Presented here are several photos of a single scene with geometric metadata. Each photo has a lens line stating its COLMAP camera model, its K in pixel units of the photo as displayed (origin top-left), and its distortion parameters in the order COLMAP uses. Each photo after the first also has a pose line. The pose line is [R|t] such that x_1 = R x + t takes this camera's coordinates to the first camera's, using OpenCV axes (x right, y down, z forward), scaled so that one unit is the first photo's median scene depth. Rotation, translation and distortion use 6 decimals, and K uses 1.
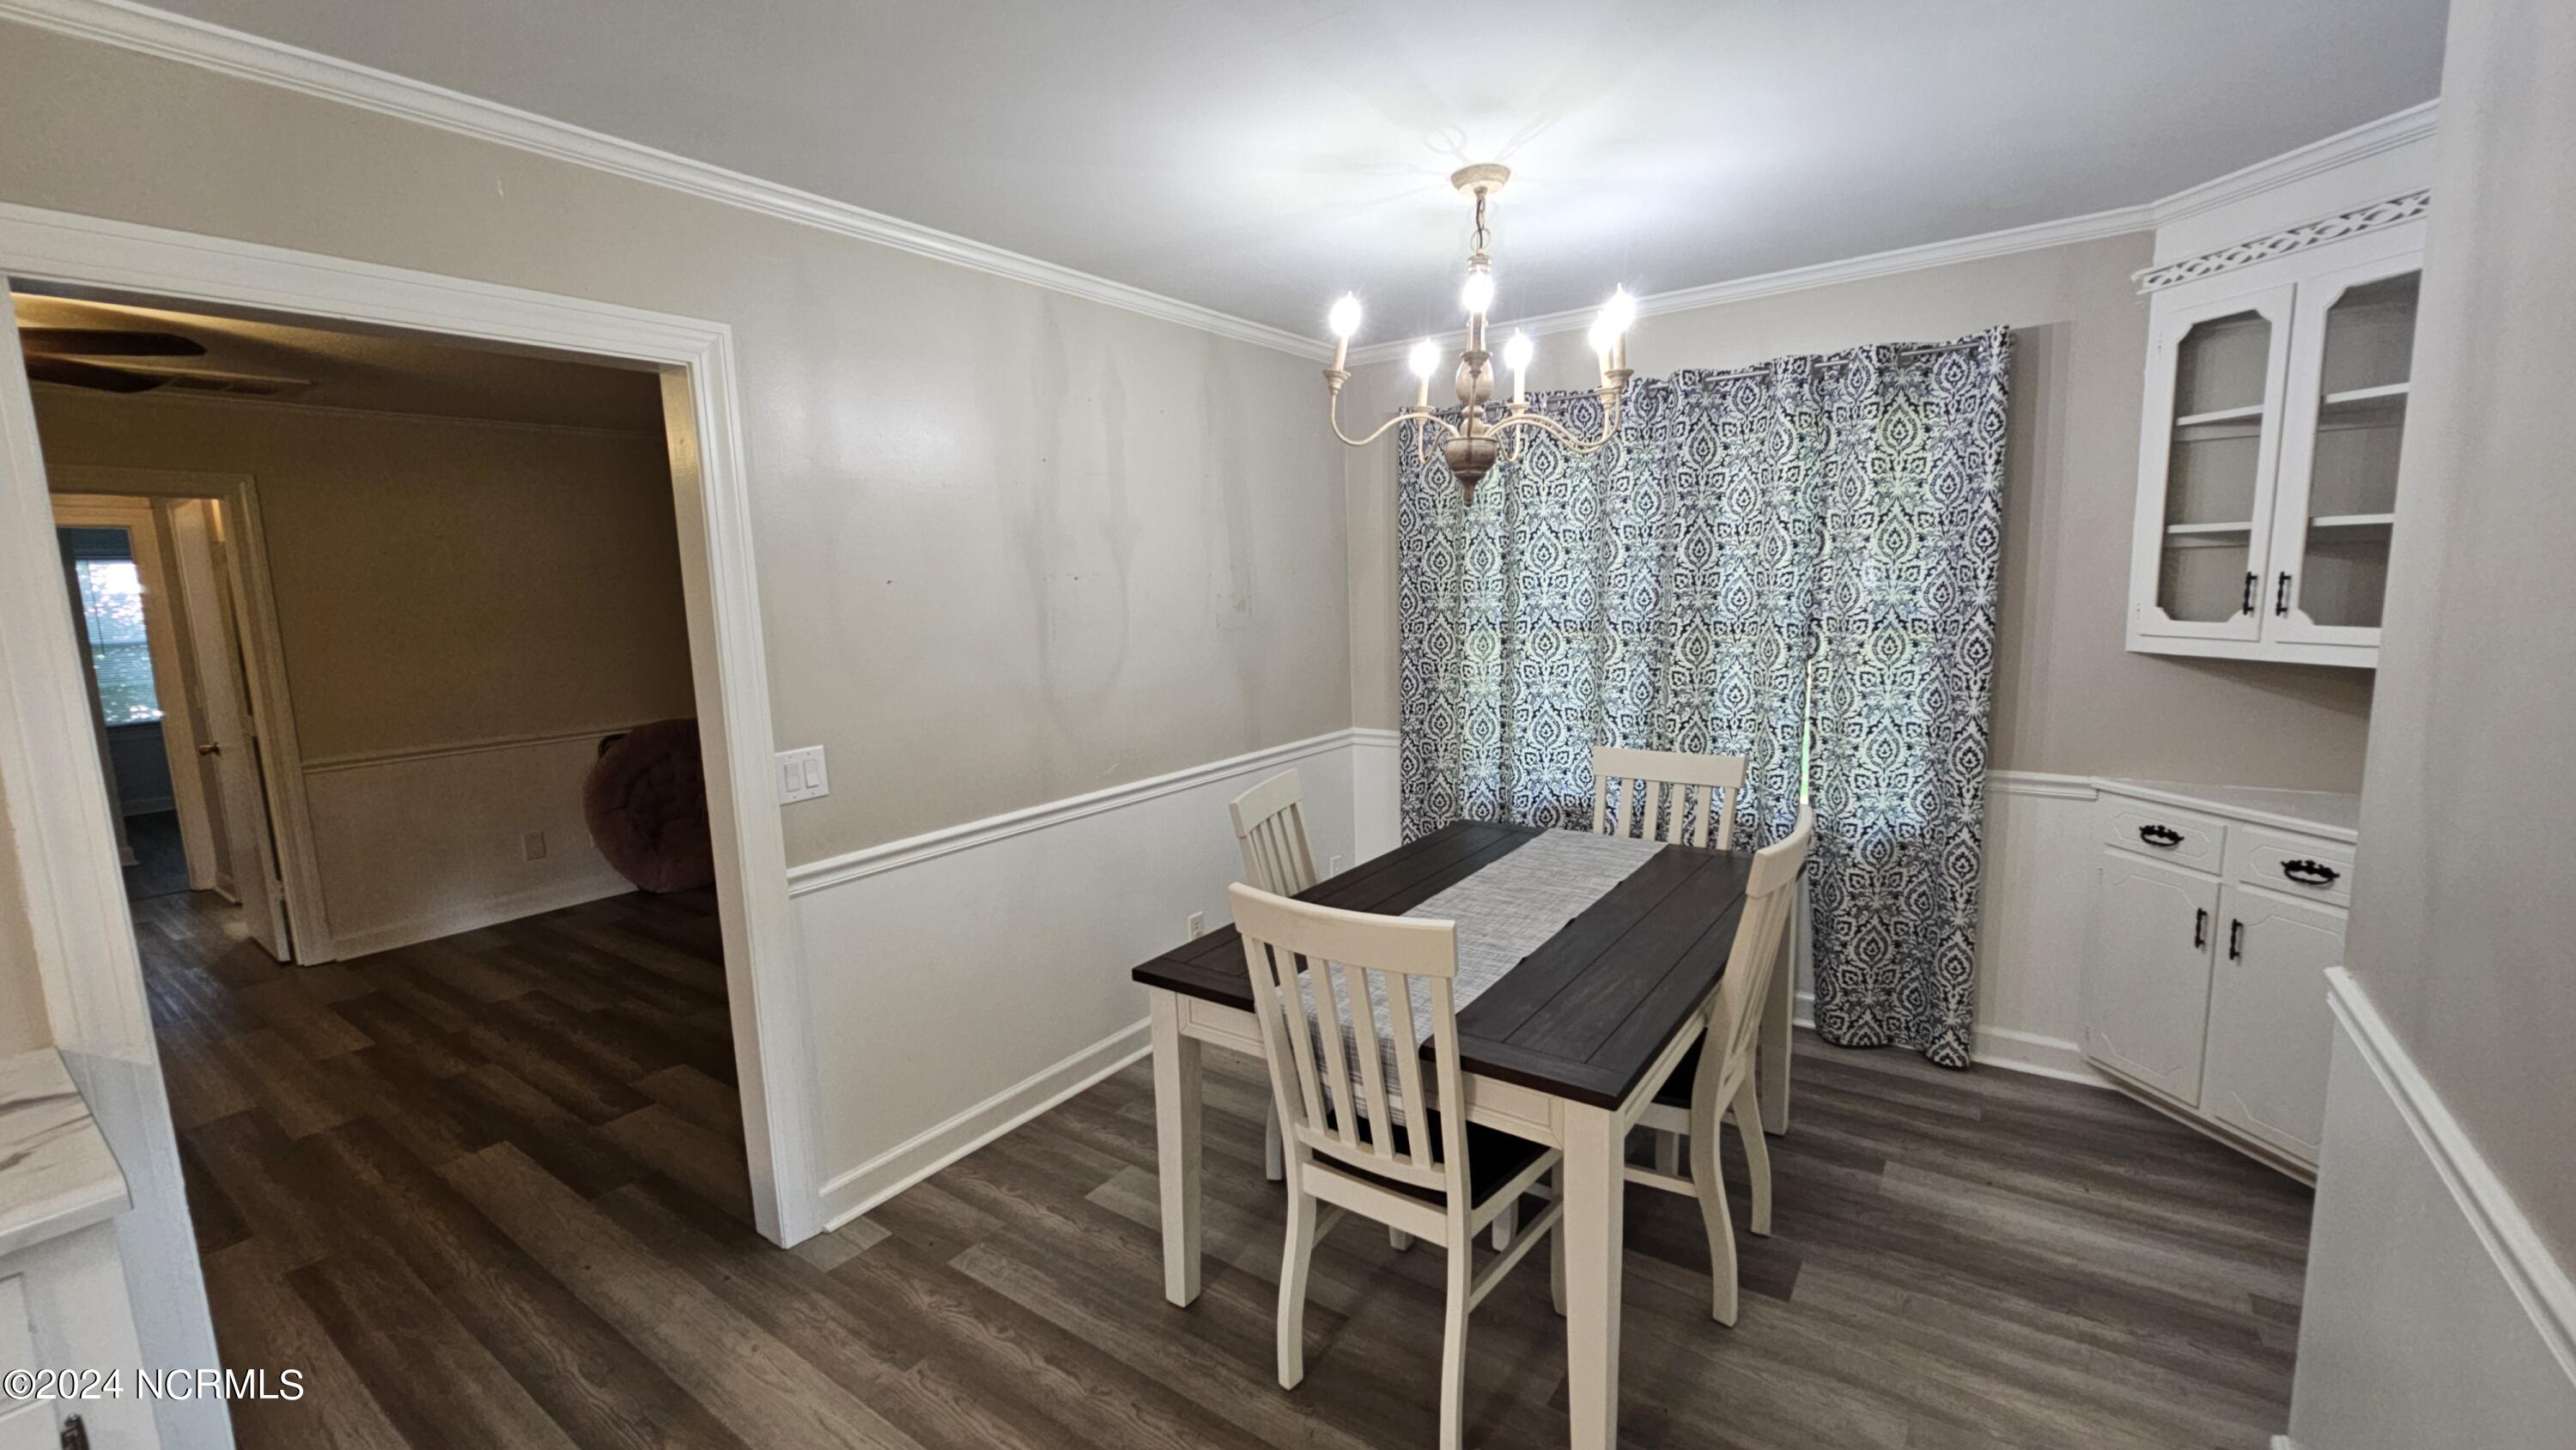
lens RADIAL K [[1048.2, 0, 1293.5], [0, 1048.2, 728.3], [0, 0, 1]] dist [-0.007807, 0.000292]
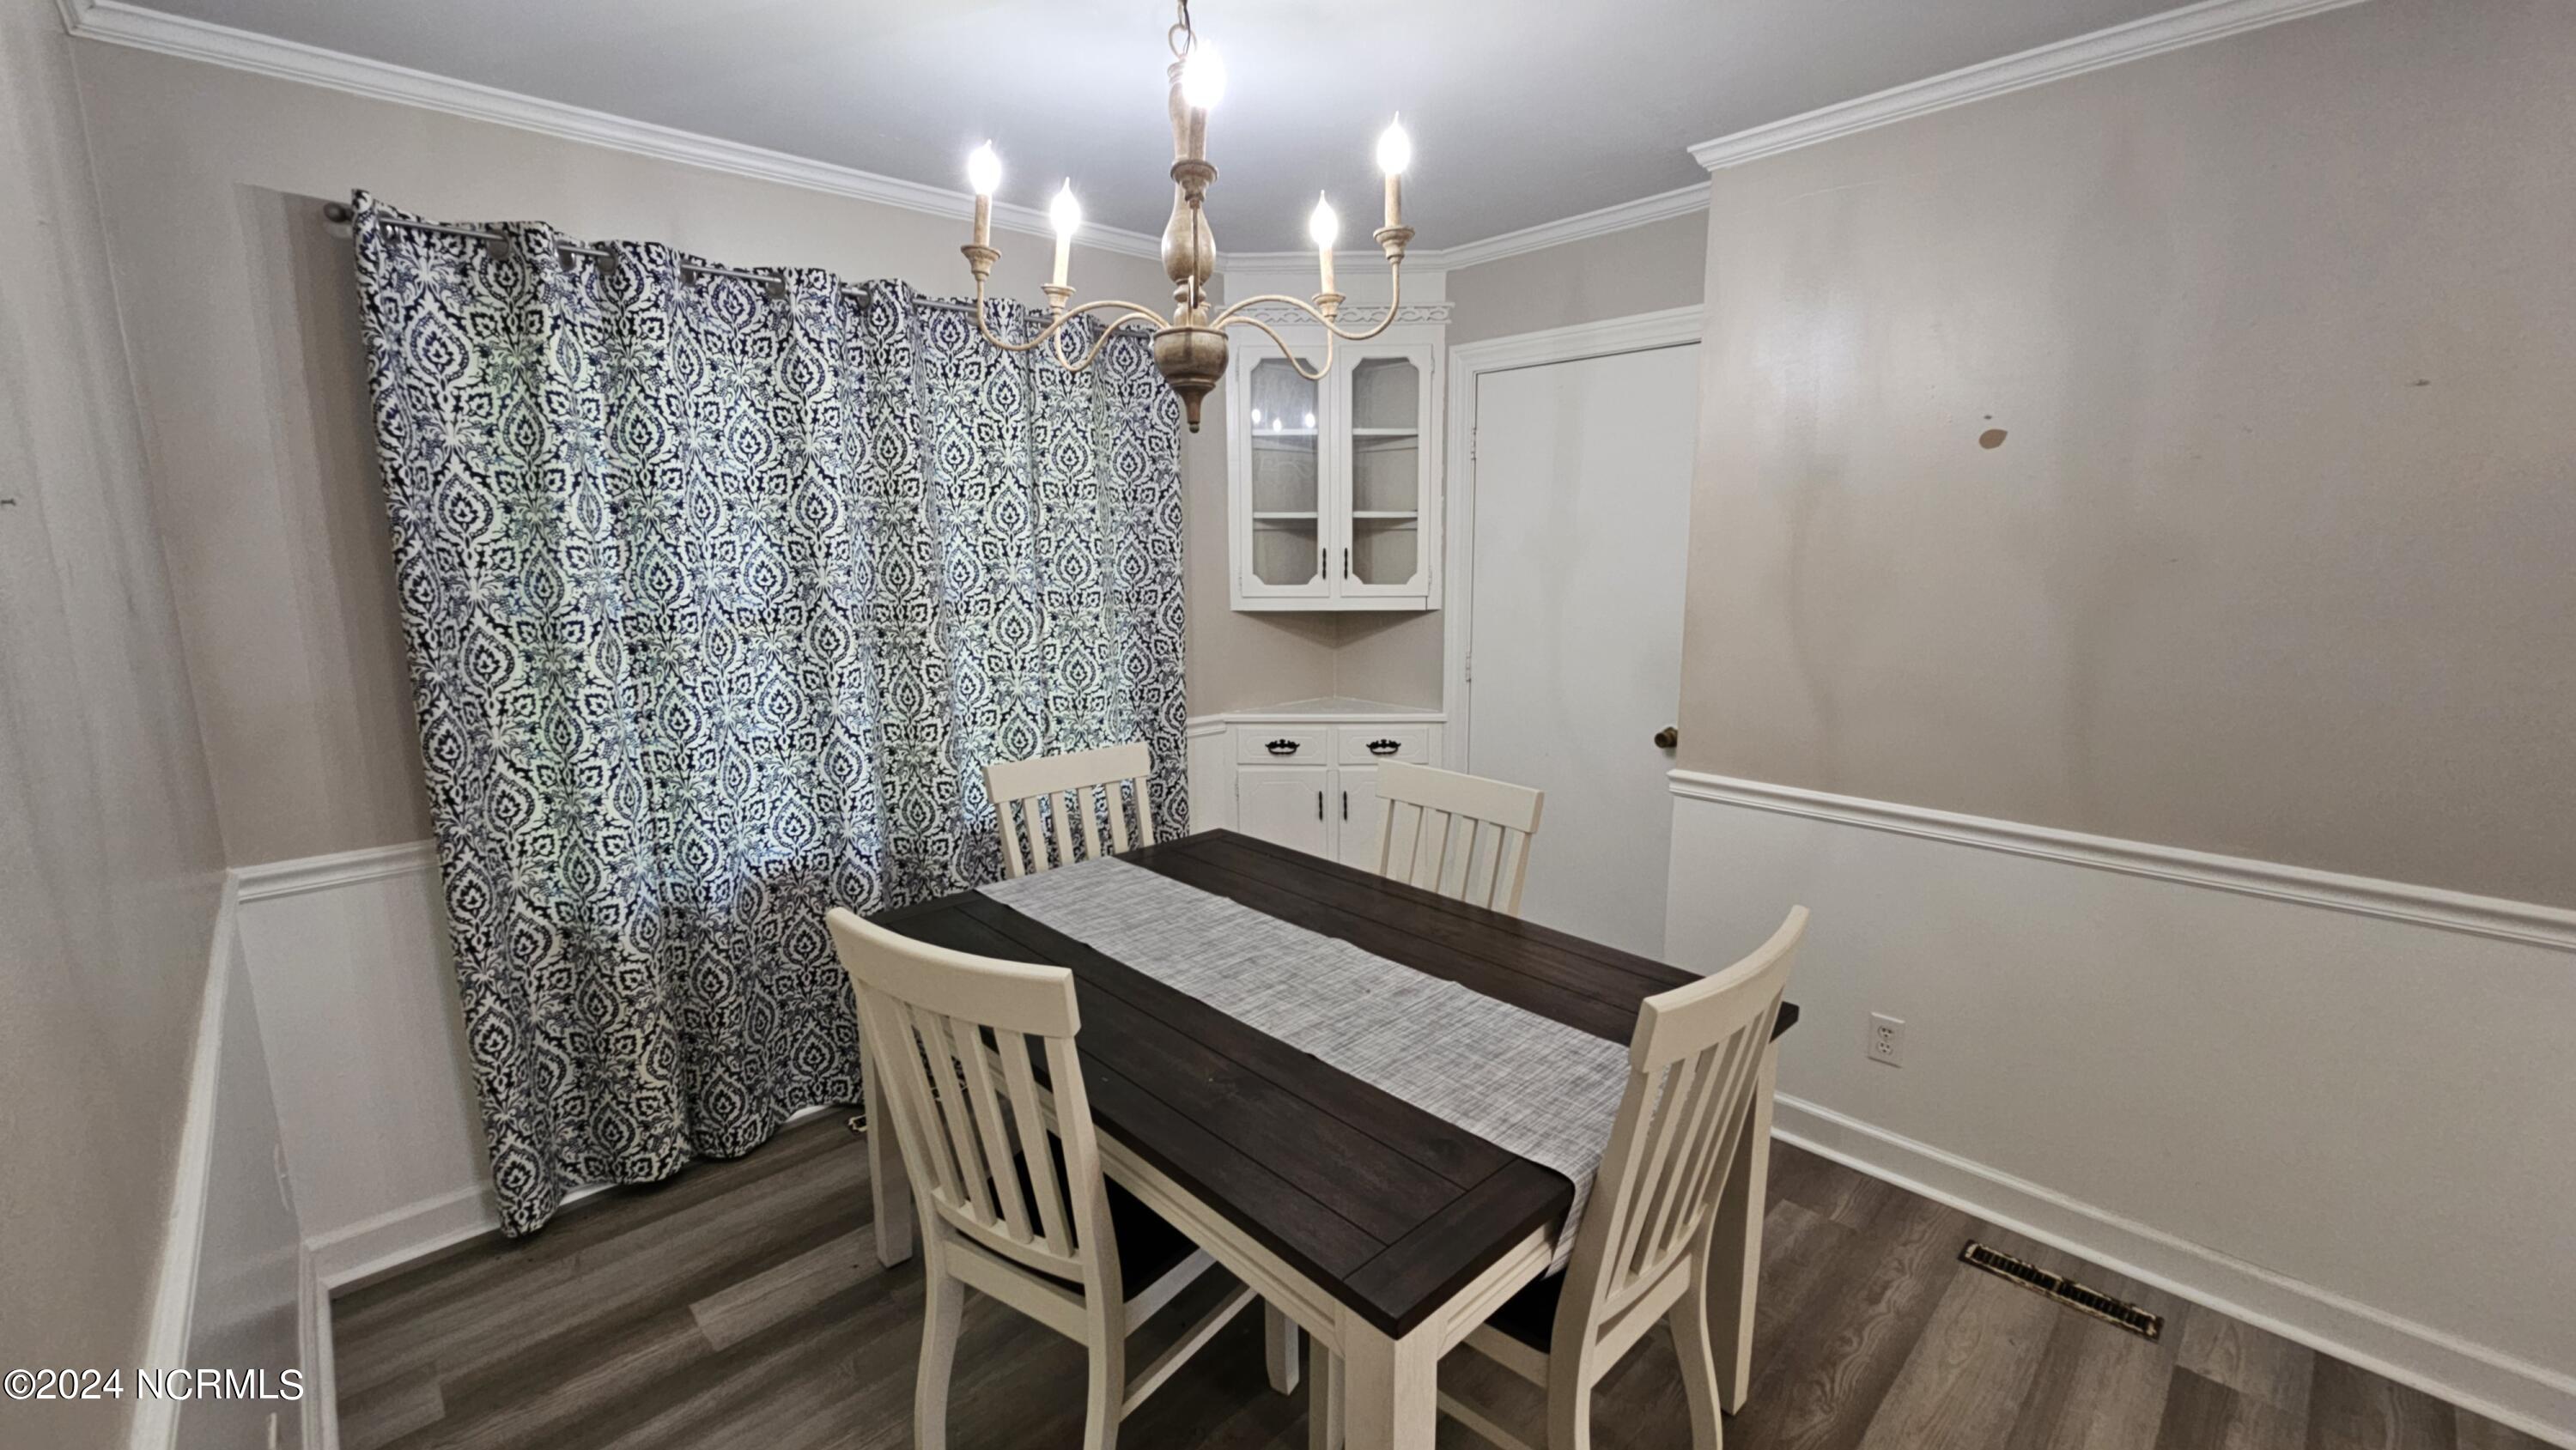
lens RADIAL K [[1048.2, 0, 1293.5], [0, 1048.2, 728.3], [0, 0, 1]] dist [-0.007807, 0.000292]
pose [[0.181640, -0.147251, 0.972278, -0.491123], [0.139238, 0.982615, 0.122804, -0.087647], [-0.973458, 0.113072, 0.198985, 0.762300]]
